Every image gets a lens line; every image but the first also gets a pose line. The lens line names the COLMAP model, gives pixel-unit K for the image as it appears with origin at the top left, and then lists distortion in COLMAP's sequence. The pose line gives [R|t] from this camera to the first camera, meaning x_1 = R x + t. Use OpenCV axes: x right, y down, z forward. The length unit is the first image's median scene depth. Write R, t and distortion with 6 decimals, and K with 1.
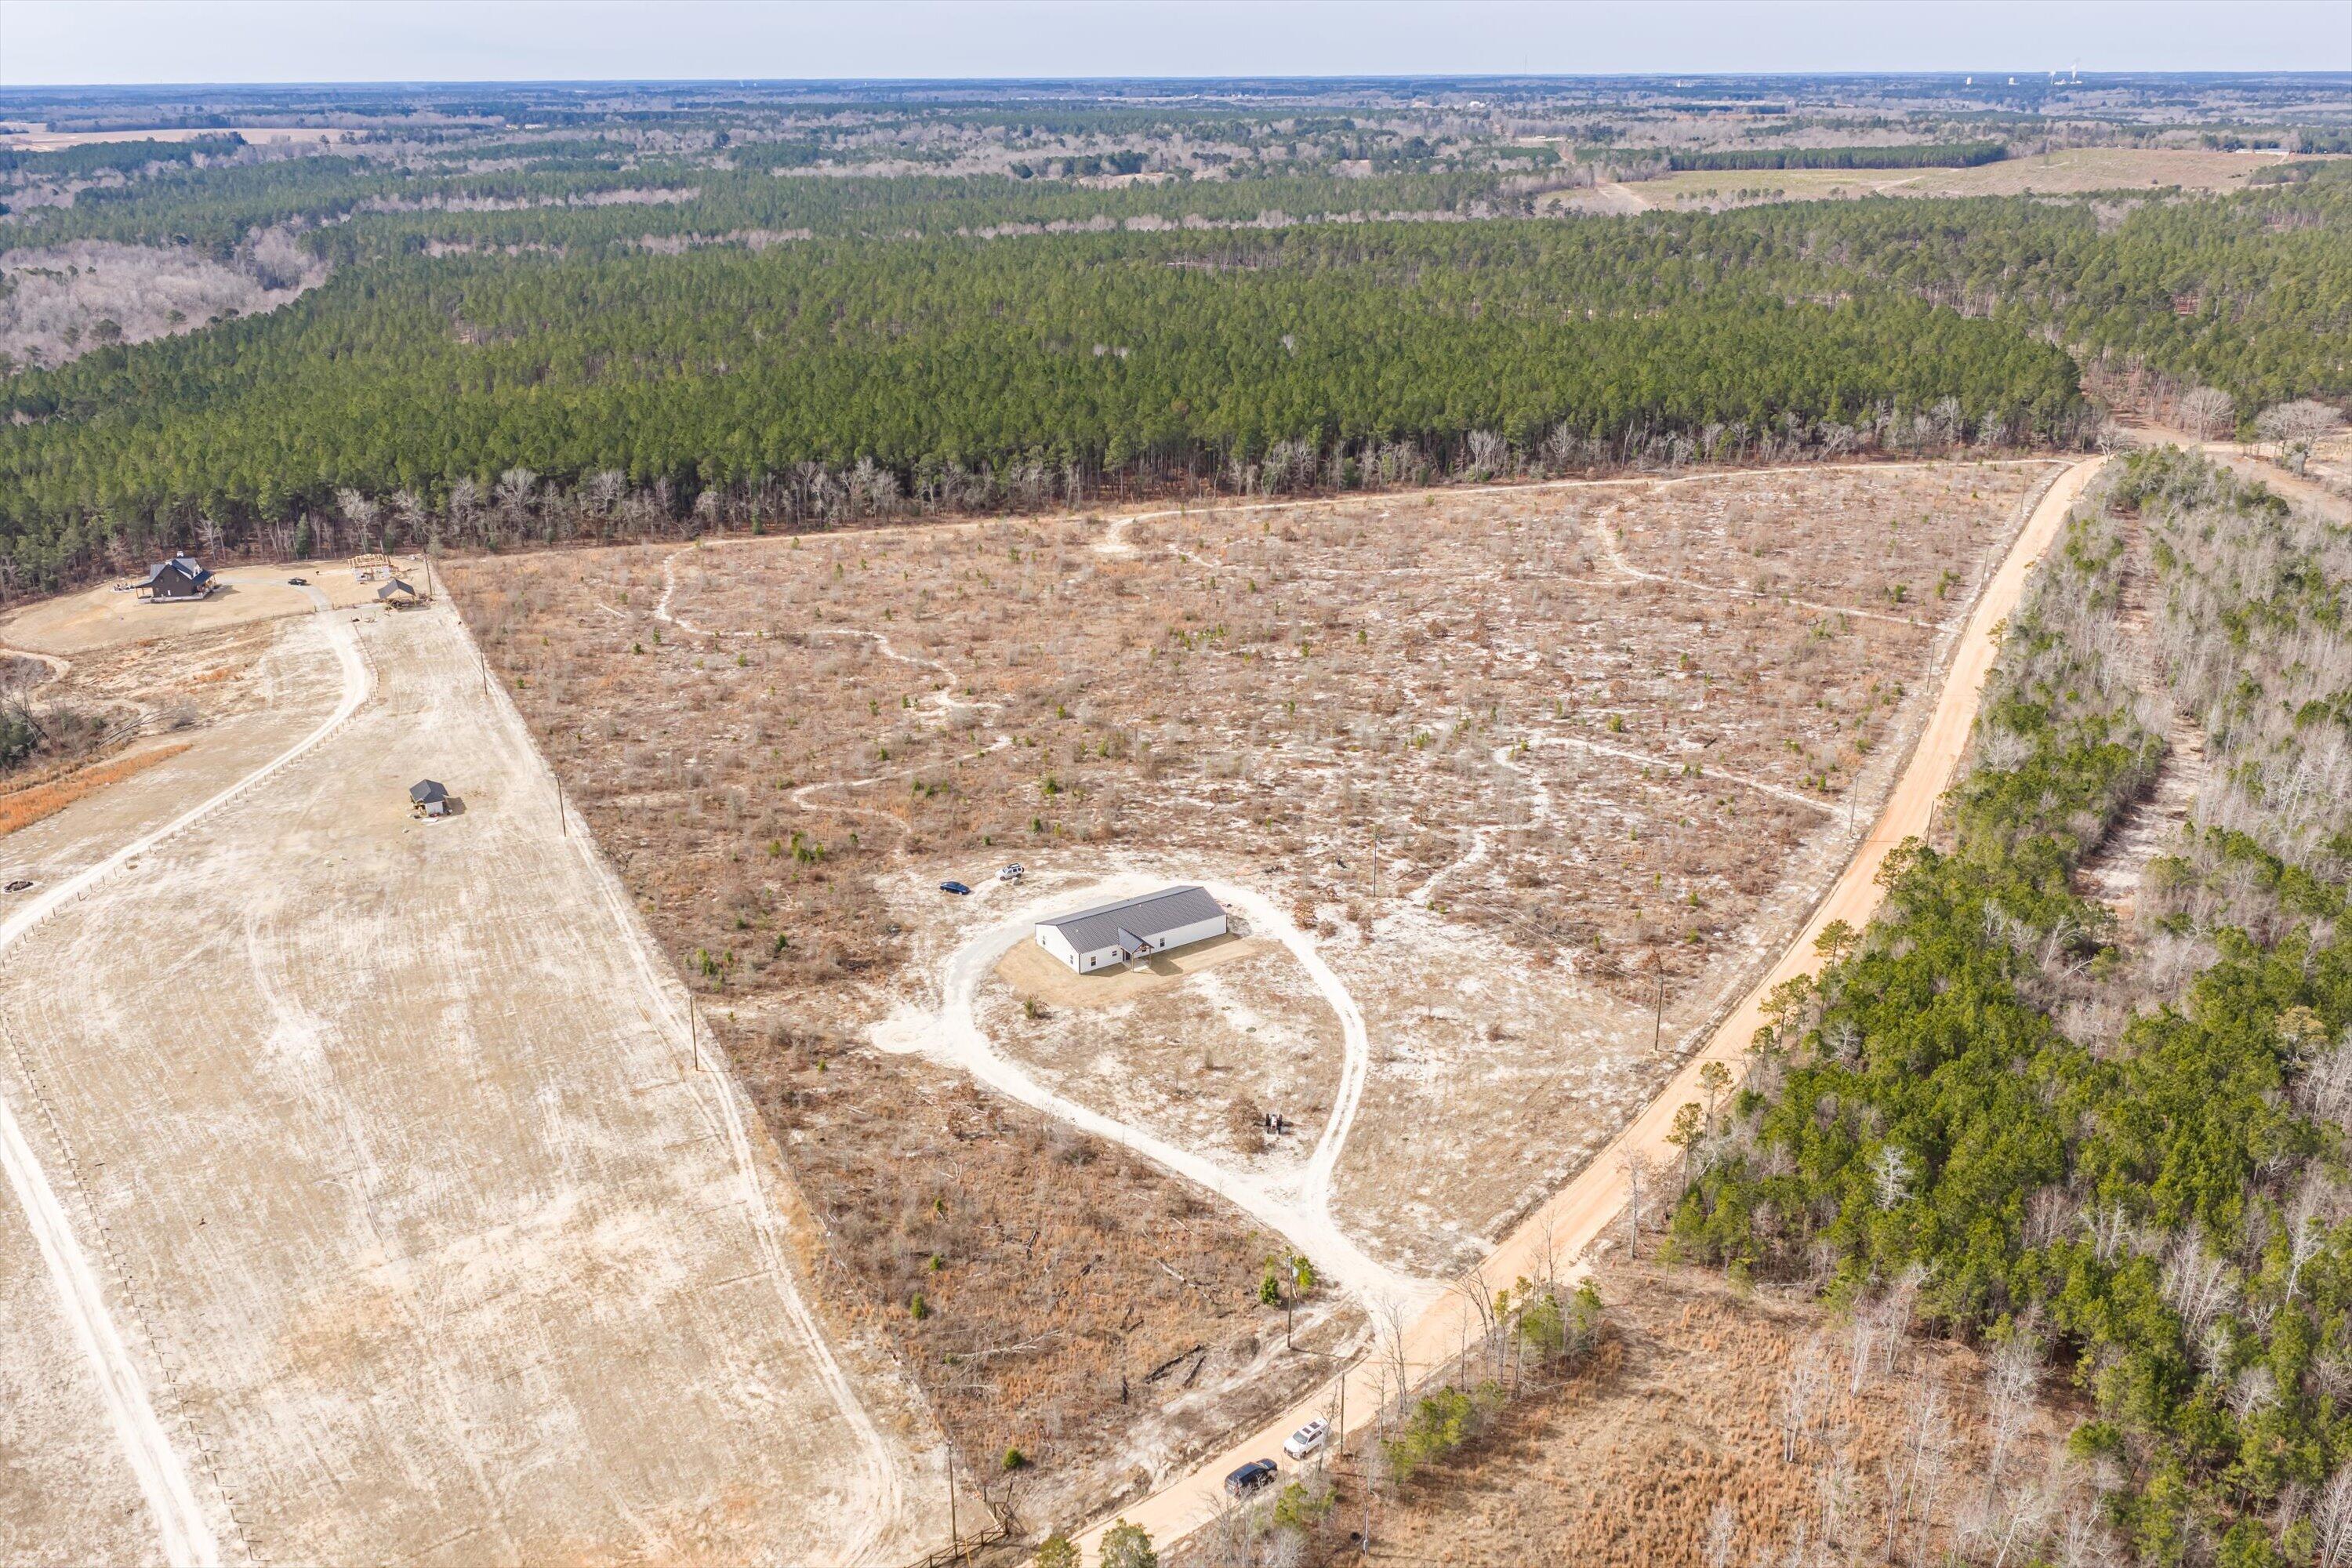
lens RADIAL K [[1952.9, 0, 1185.0], [0, 1952.9, 795.3], [0, 0, 1]] dist [0.022282, -0.041919]
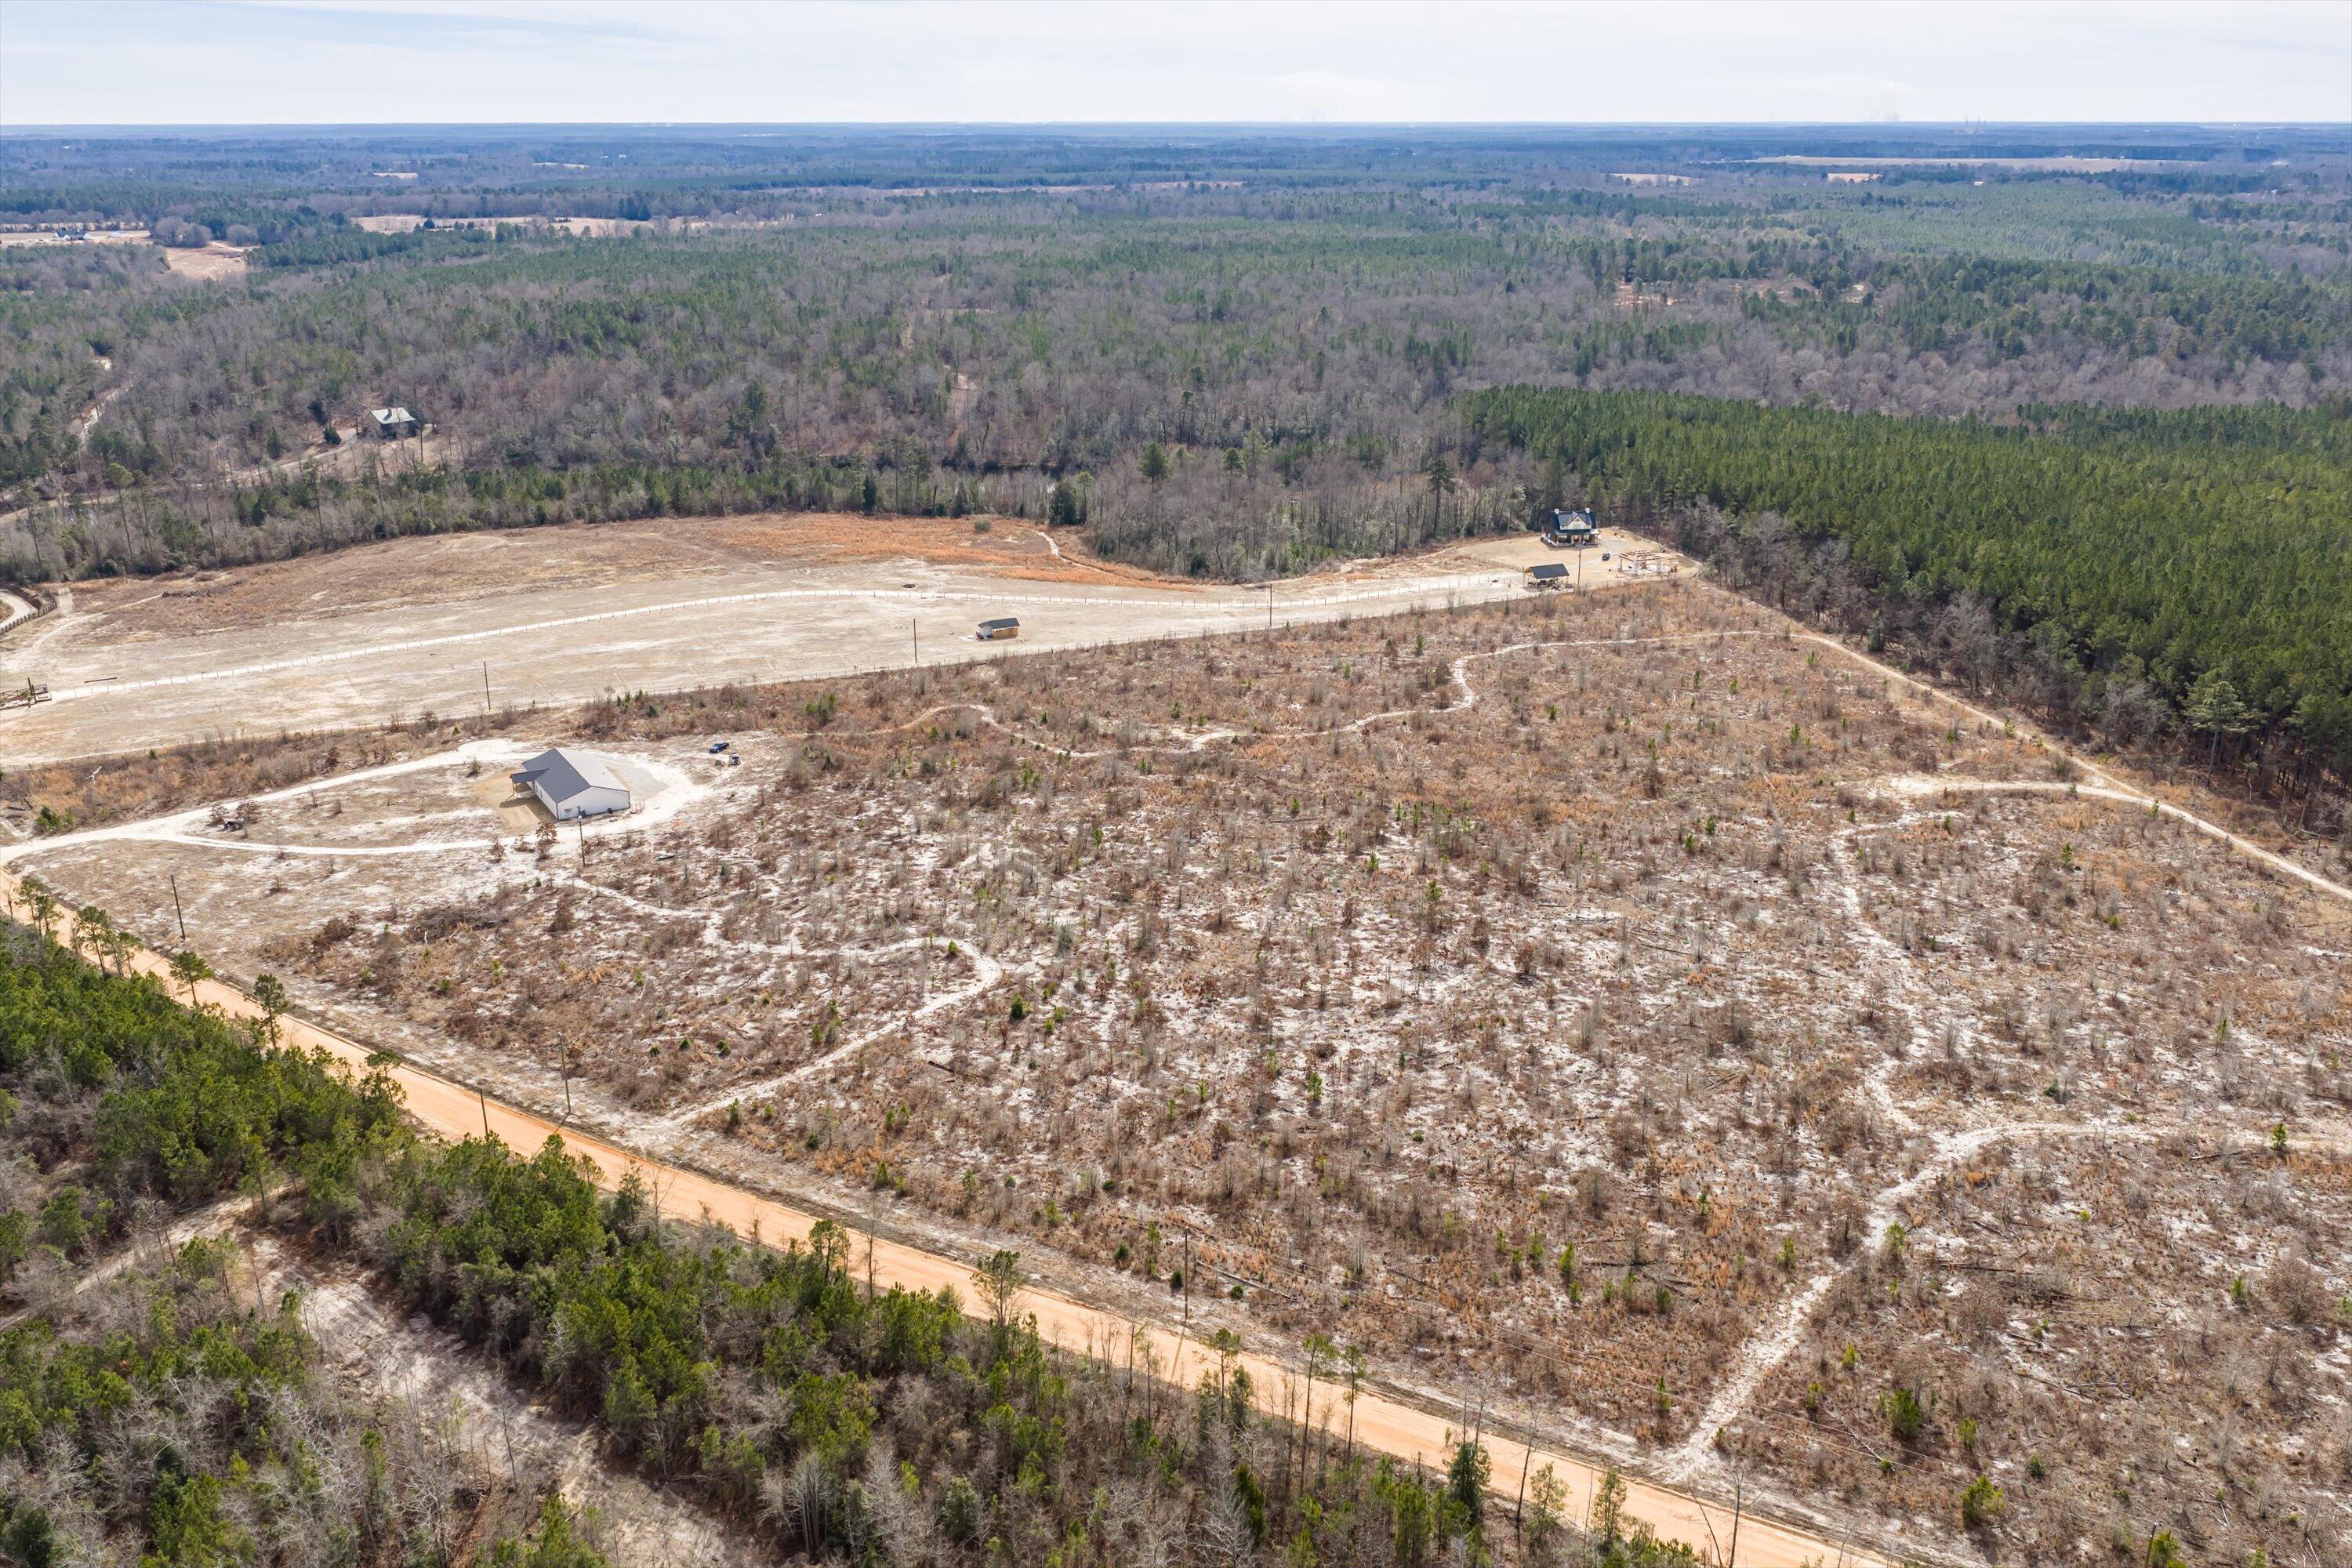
lens RADIAL K [[1952.9, 0, 1184.8], [0, 1952.9, 797.1], [0, 0, 1]] dist [0.022282, -0.041919]
pose [[-0.044767, 0.335823, -0.940861, 0.640053], [-0.348723, 0.877308, 0.329732, -0.266877], [0.936156, 0.342861, 0.077835, 0.718767]]
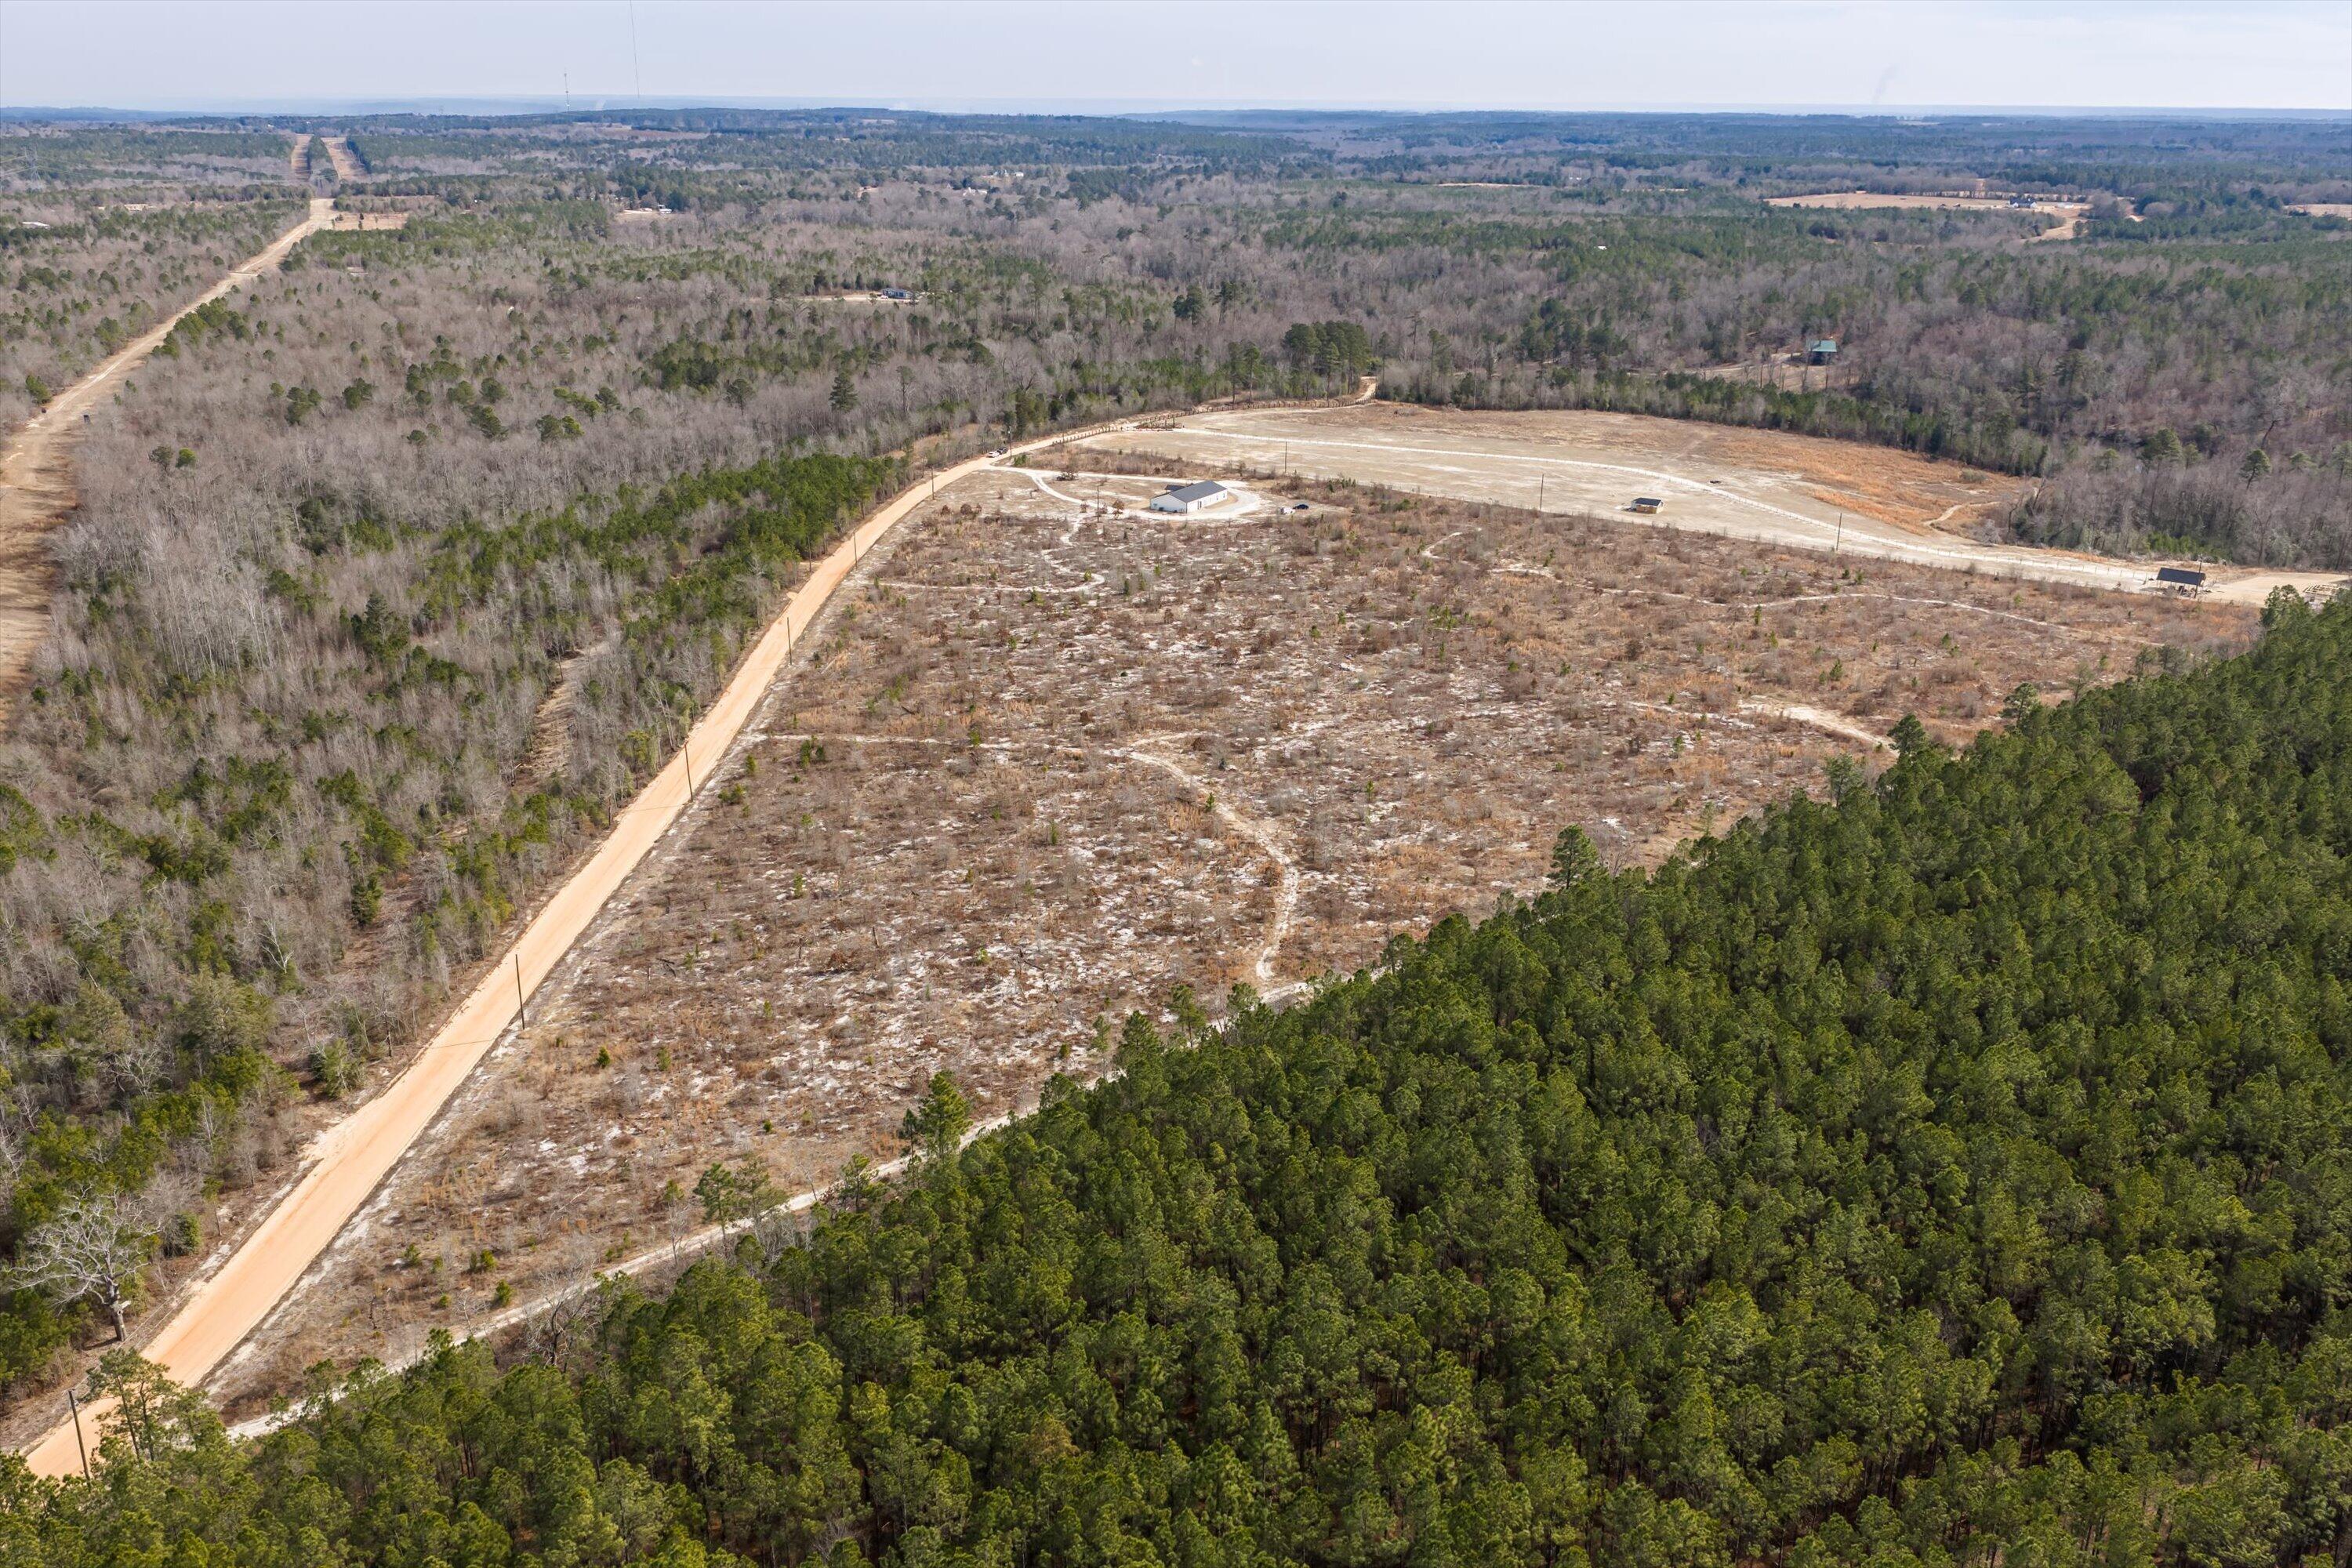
lens RADIAL K [[1952.9, 0, 1168.3], [0, 1952.9, 797.8], [0, 0, 1]] dist [0.022282, -0.041919]
pose [[-0.892398, 0.153535, -0.424326, 0.519459], [-0.159548, 0.772243, 0.614968, -0.540251], [0.422102, 0.616497, -0.664652, 1.449703]]
